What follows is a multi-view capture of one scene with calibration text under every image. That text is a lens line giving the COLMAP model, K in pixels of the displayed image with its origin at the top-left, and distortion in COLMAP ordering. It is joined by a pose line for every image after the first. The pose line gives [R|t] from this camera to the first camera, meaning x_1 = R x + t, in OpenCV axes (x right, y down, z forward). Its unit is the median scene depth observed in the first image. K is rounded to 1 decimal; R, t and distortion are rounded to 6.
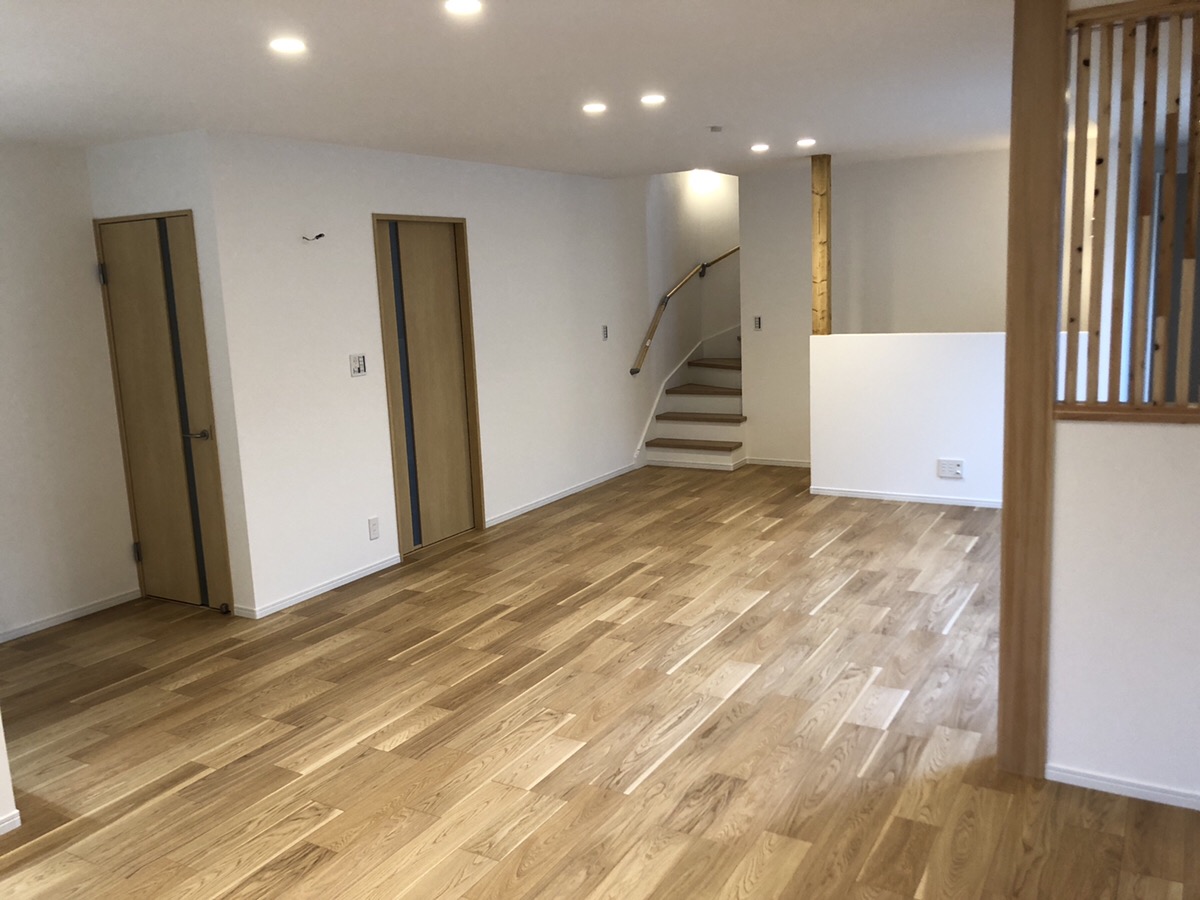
lens RADIAL K [[990.1, 0, 600.0], [0, 990.1, 450.0], [0, 0, 1]] dist [0.001196, -0.005267]
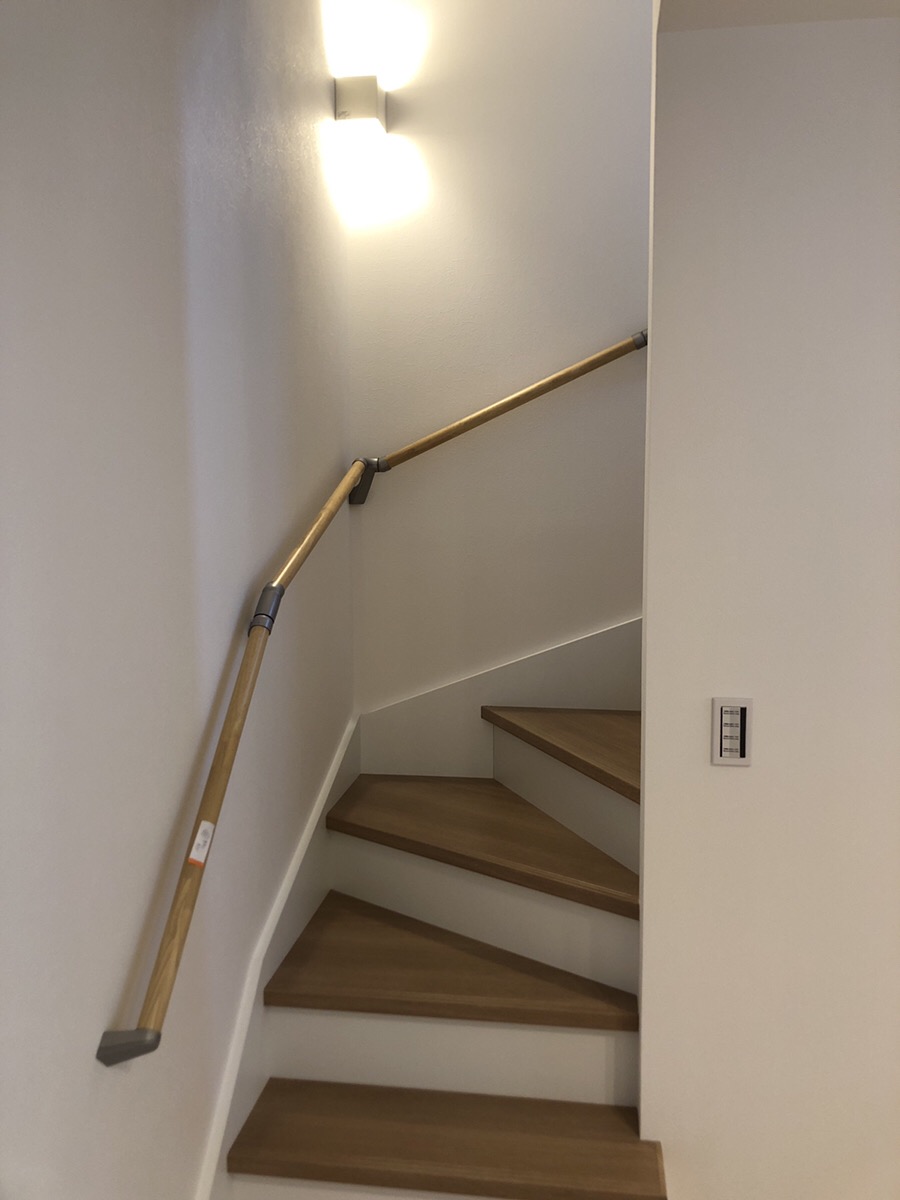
lens RADIAL K [[967.6, 0, 450.0], [0, 967.6, 600.0], [0, 0, 1]] dist [0.022776, -0.006790]
pose [[0.928855, -0.000954, 0.370443, 0.031062], [0.035431, 0.995641, -0.086276, -0.164886], [-0.368746, 0.093263, 0.924840, 0.987998]]
